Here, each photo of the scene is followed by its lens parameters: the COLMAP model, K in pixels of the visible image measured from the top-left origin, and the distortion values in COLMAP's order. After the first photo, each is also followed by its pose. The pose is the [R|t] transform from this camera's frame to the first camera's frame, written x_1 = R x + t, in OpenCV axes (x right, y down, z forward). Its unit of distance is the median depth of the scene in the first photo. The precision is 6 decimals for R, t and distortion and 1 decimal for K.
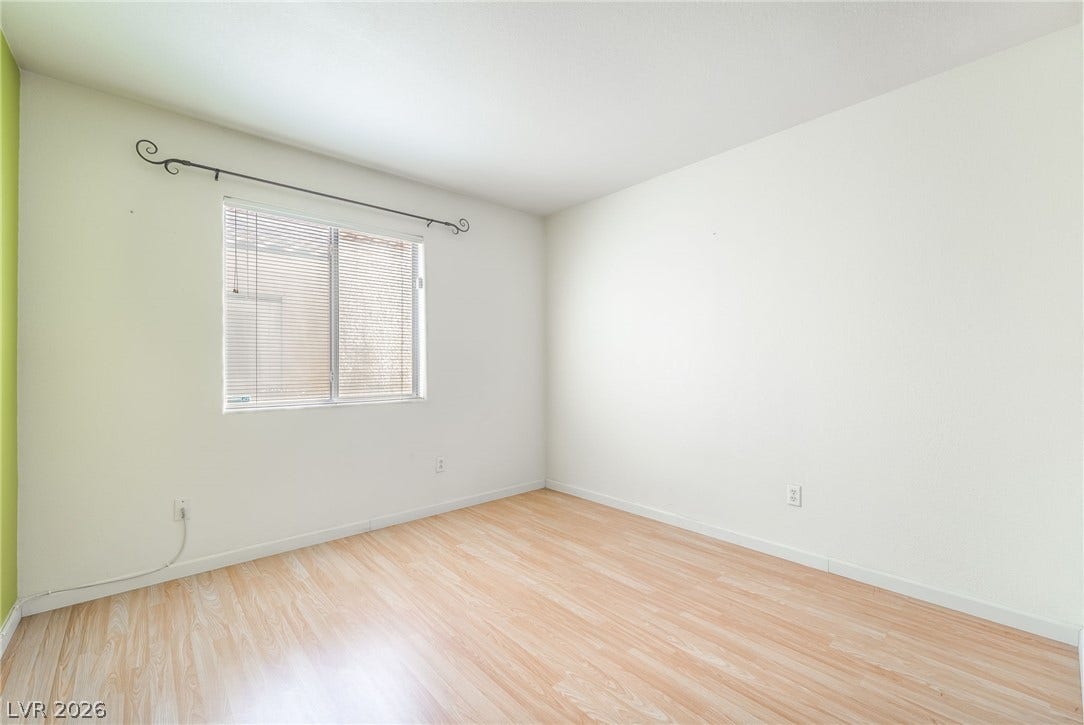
lens RADIAL K [[449.9, 0, 541.3], [0, 449.9, 361.8], [0, 0, 1]] dist [0.003528, 0.000193]
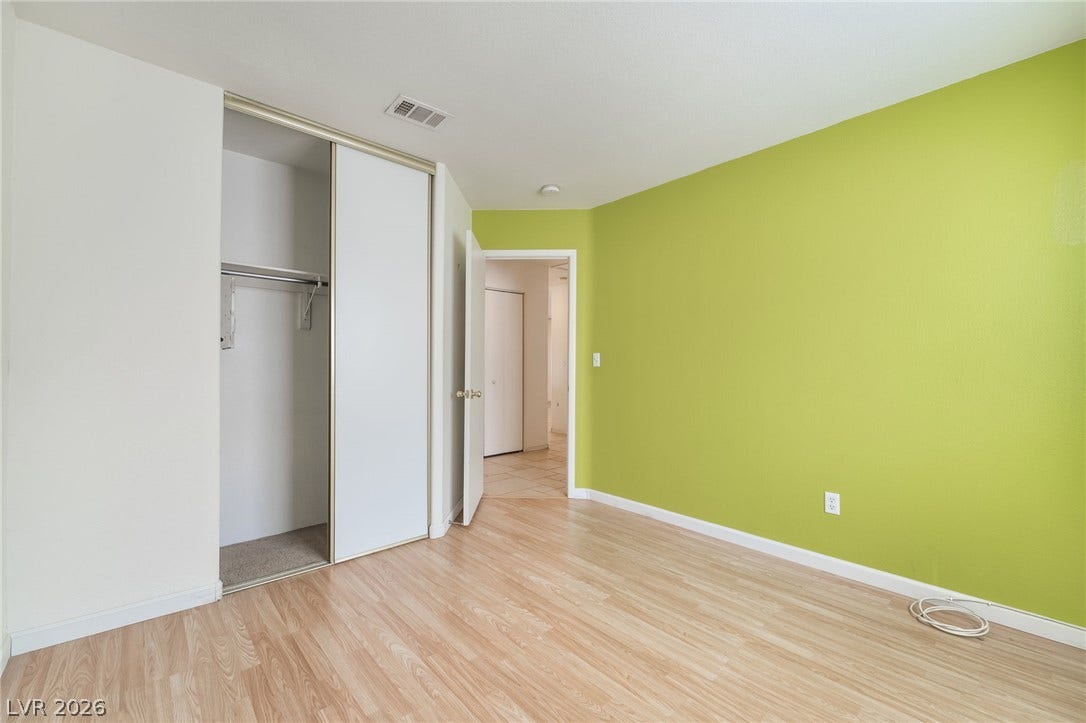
lens RADIAL K [[450.7, 0, 541.9], [0, 450.7, 362.9], [0, 0, 1]] dist [0.003528, 0.000193]
pose [[-0.999981, -0.001203, -0.006027, 0.057346], [-0.001159, 0.999973, -0.007250, 0.008480], [0.006036, -0.007243, -0.999956, 2.003333]]
